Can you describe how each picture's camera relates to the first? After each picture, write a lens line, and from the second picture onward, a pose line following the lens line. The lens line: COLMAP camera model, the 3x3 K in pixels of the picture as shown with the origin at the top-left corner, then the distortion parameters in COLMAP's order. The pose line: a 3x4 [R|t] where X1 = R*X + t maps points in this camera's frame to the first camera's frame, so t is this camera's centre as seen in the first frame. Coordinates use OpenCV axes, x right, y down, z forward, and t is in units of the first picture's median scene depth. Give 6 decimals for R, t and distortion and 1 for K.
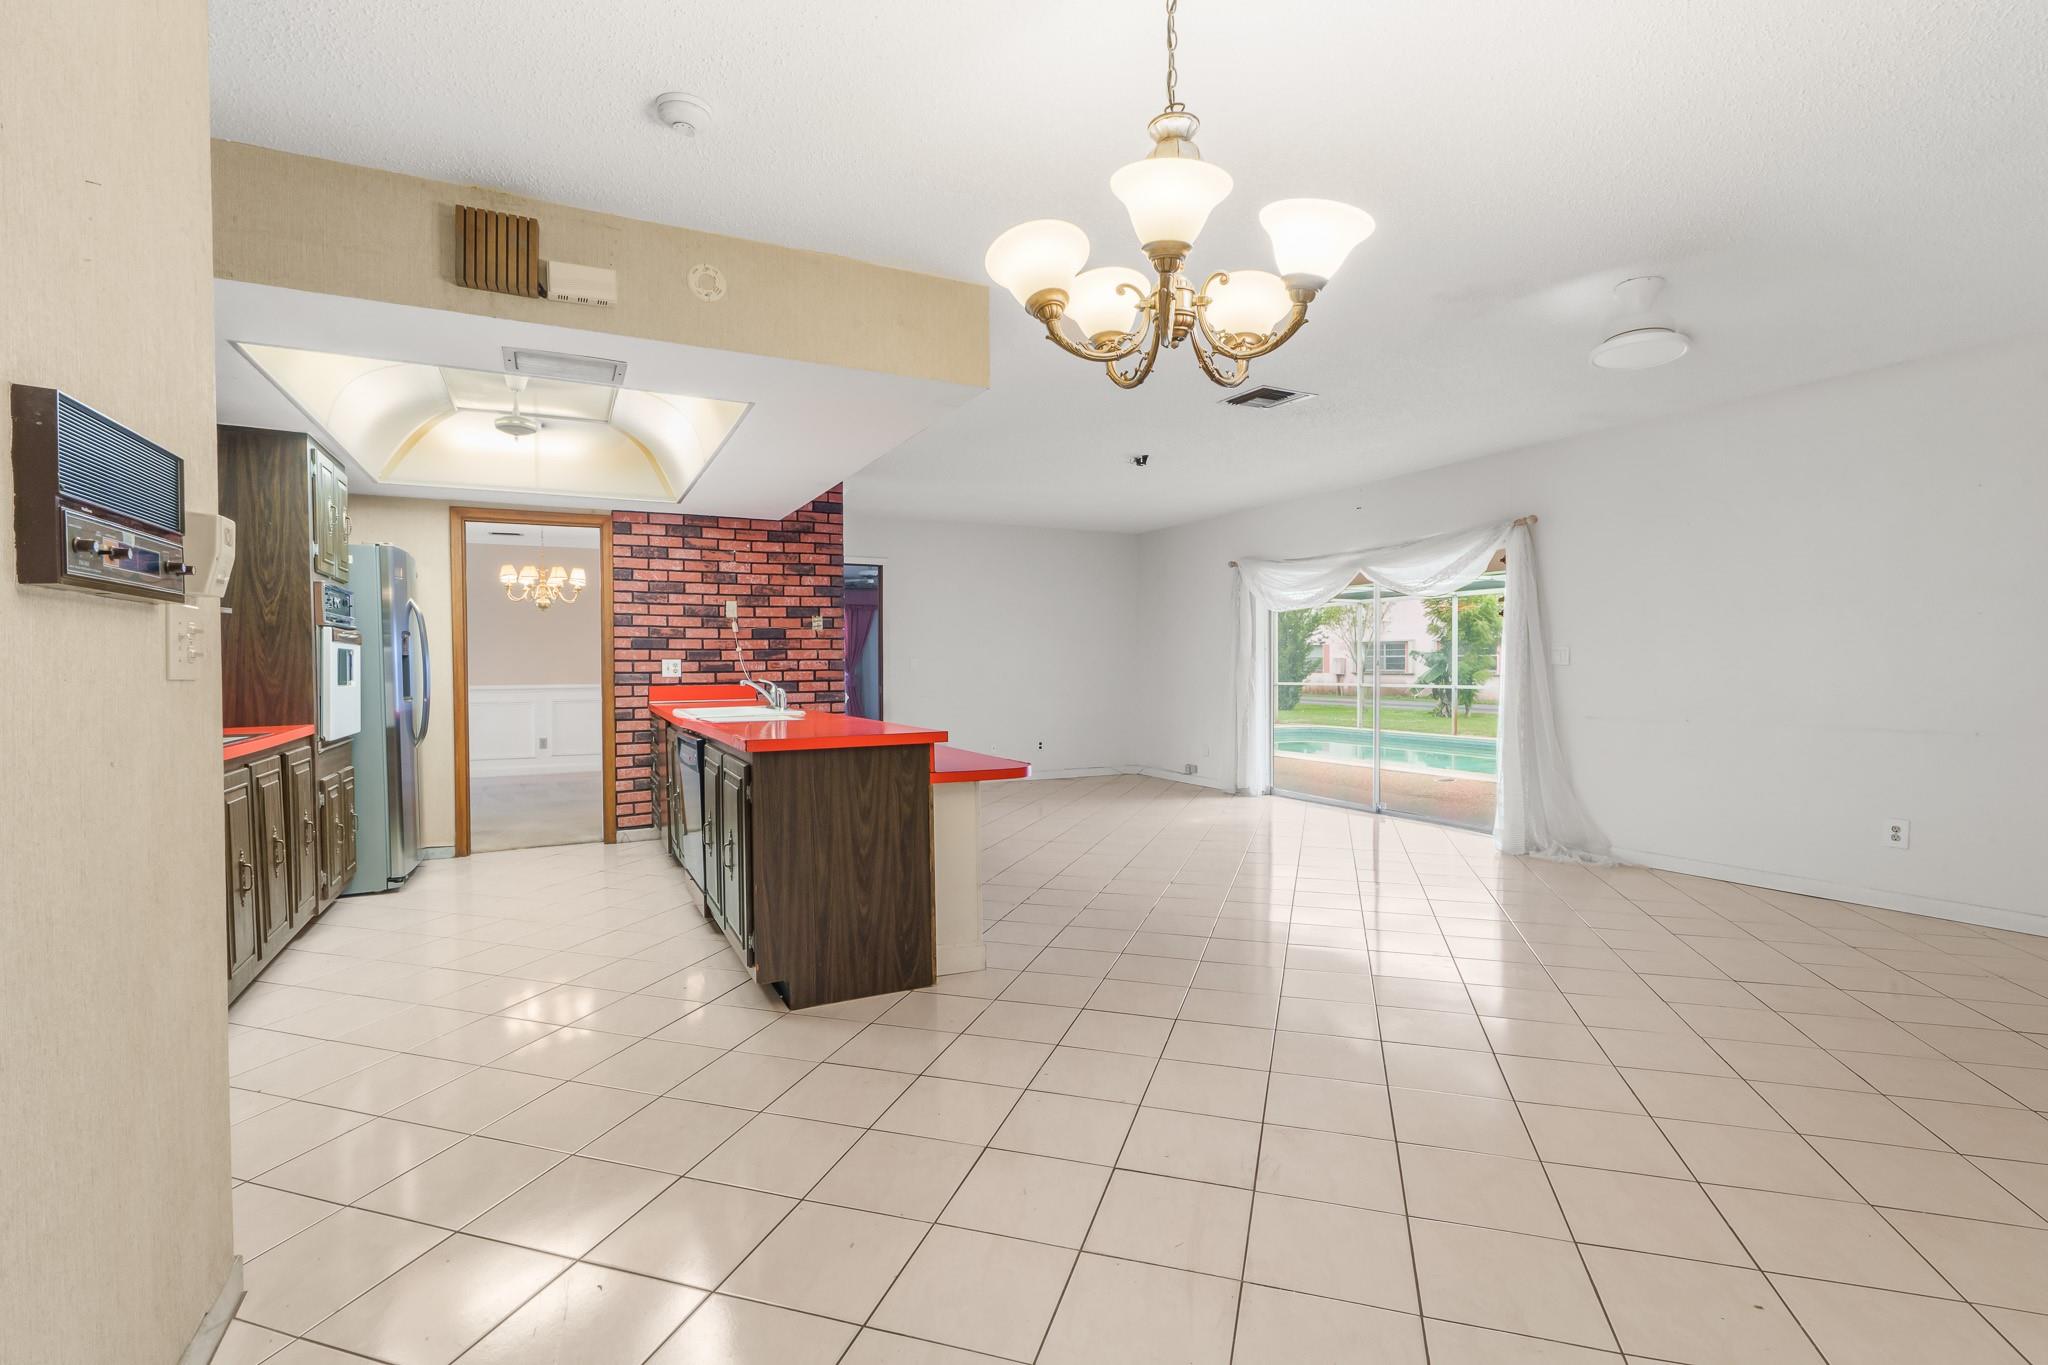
lens RADIAL K [[930.2, 0, 1029.2], [0, 930.2, 677.3], [0, 0, 1]] dist [-0.016761, 0.007153]
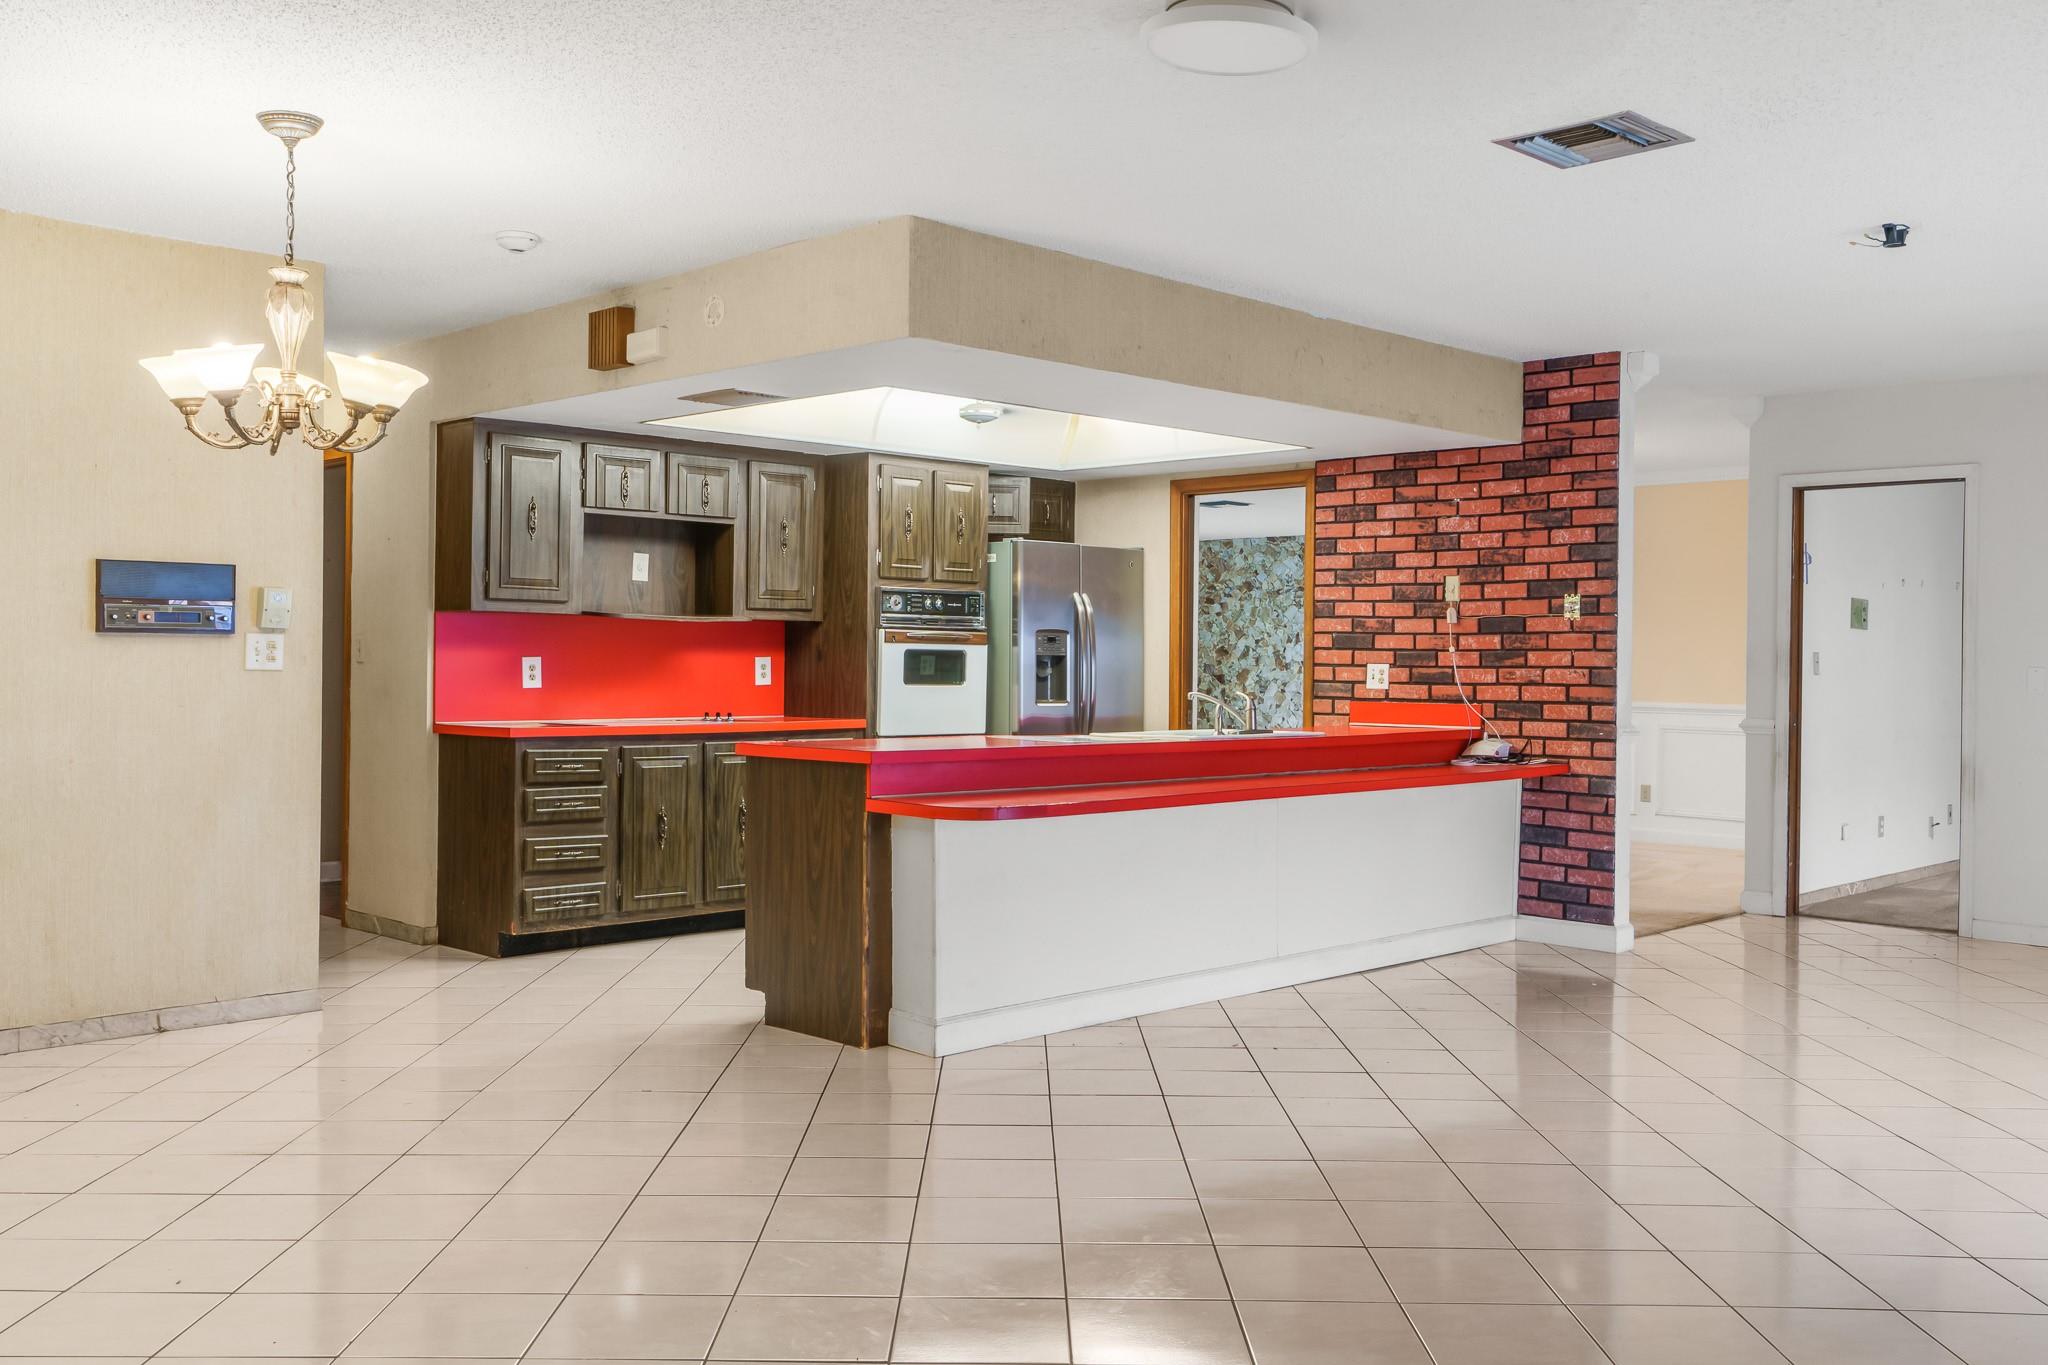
lens RADIAL K [[1777.5, 0, 1016.7], [0, 1777.5, 640.1], [0, 0, 1]] dist [0.001457, 0.000381]
pose [[0.303933, 0.000408, -0.952693, 0.792396], [-0.027905, 0.999575, -0.008475, -0.018056], [0.952285, 0.029160, 0.303816, 0.330610]]
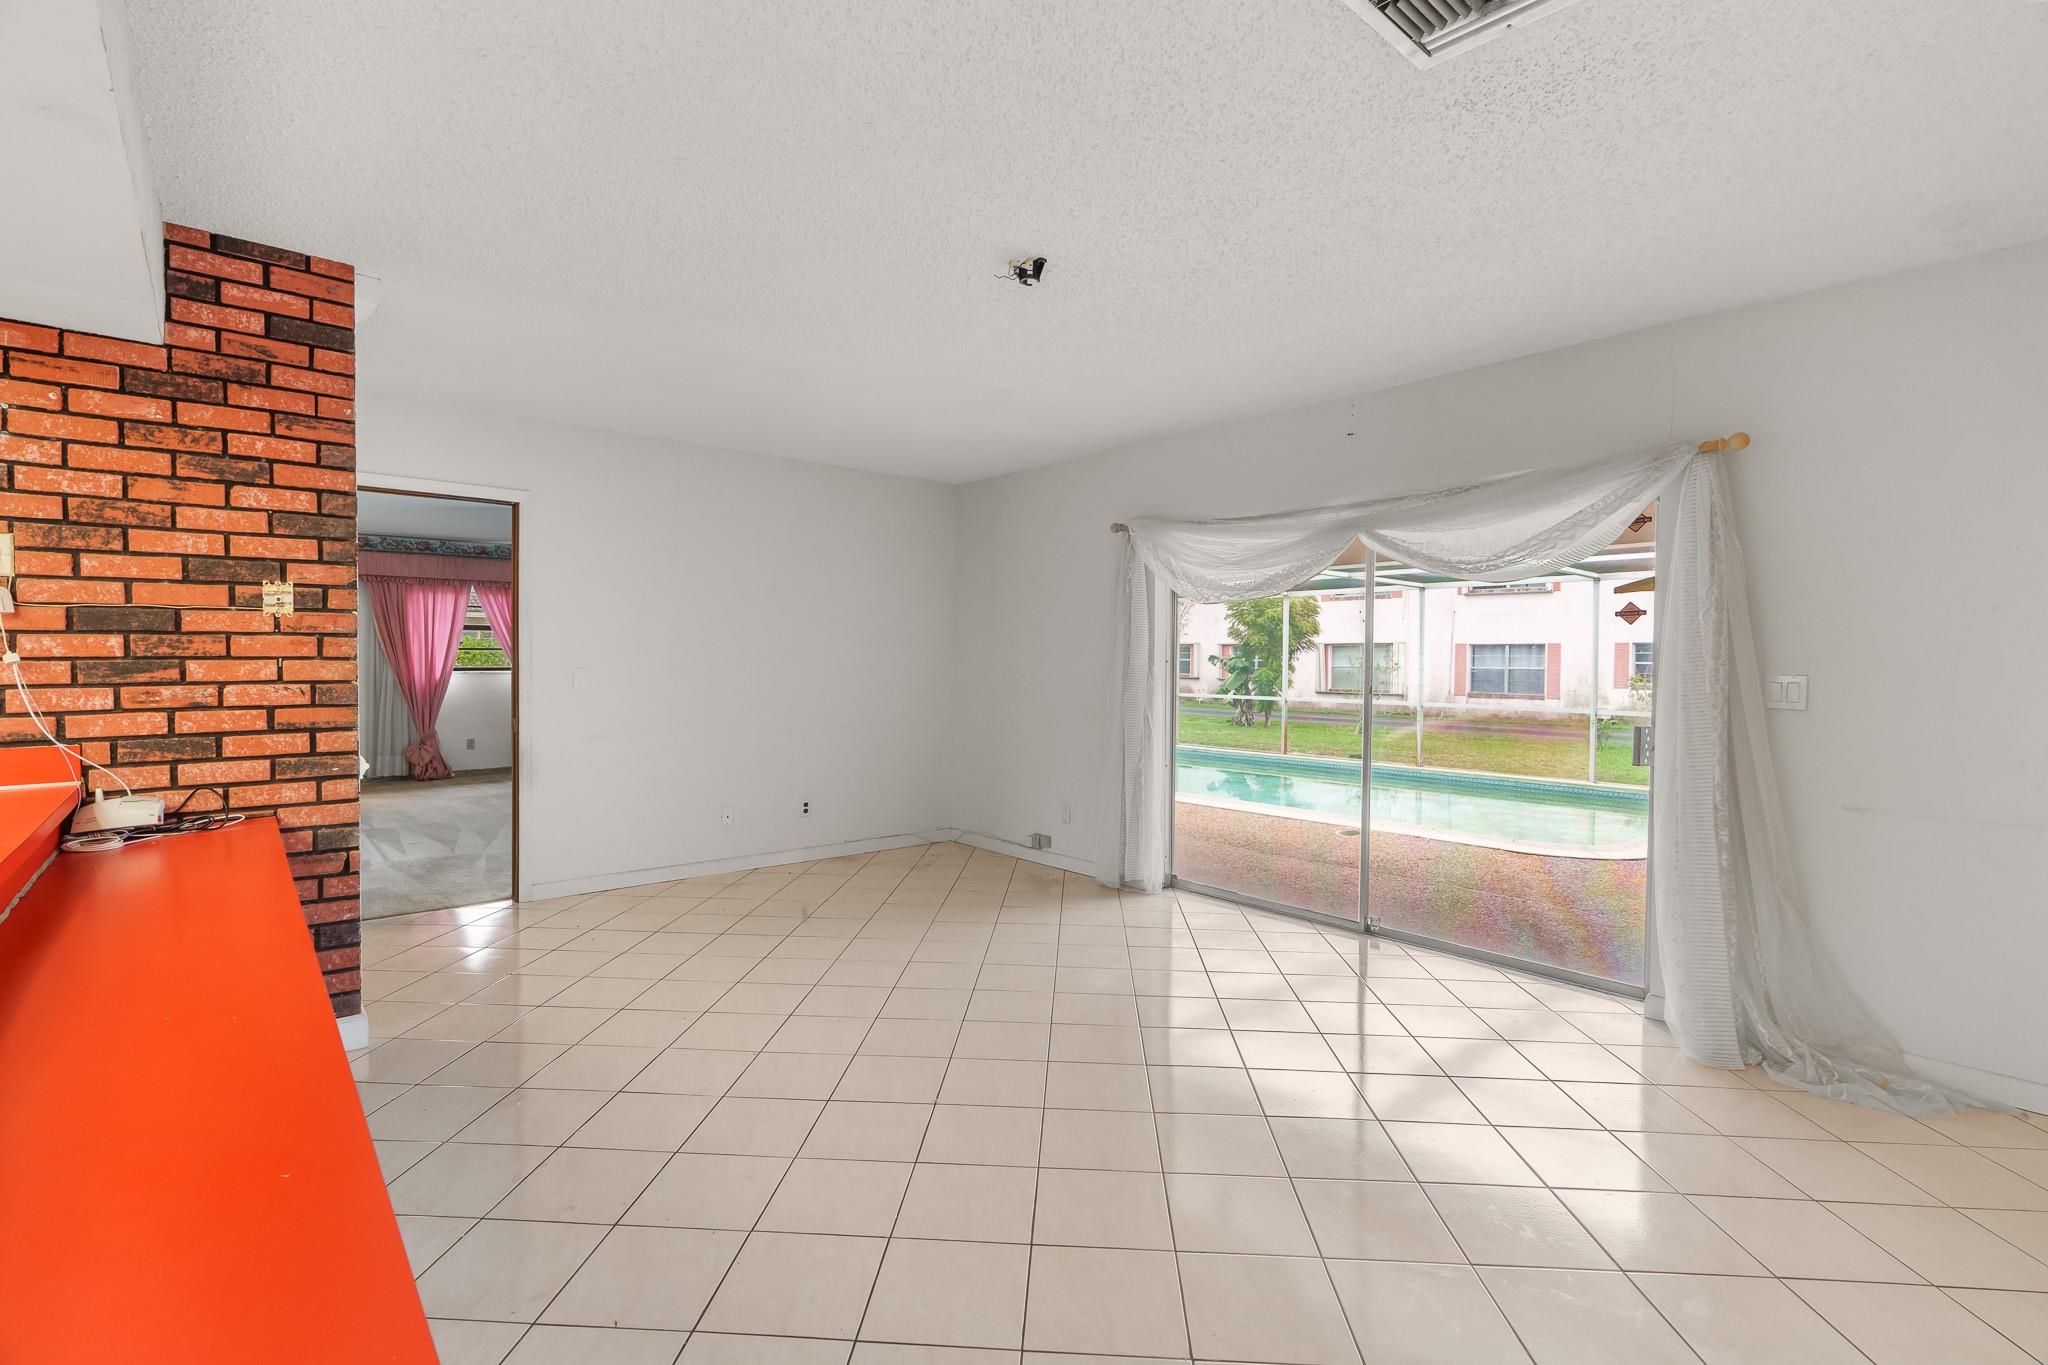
lens RADIAL K [[922.5, 0, 1020.3], [0, 922.5, 678.4], [0, 0, 1]] dist [-0.000774, 0.000254]
pose [[0.971069, 0.007397, 0.238683, 0.004481], [-0.008534, 0.999957, 0.003729, -0.026892], [-0.238645, -0.005658, 0.971090, 0.530122]]
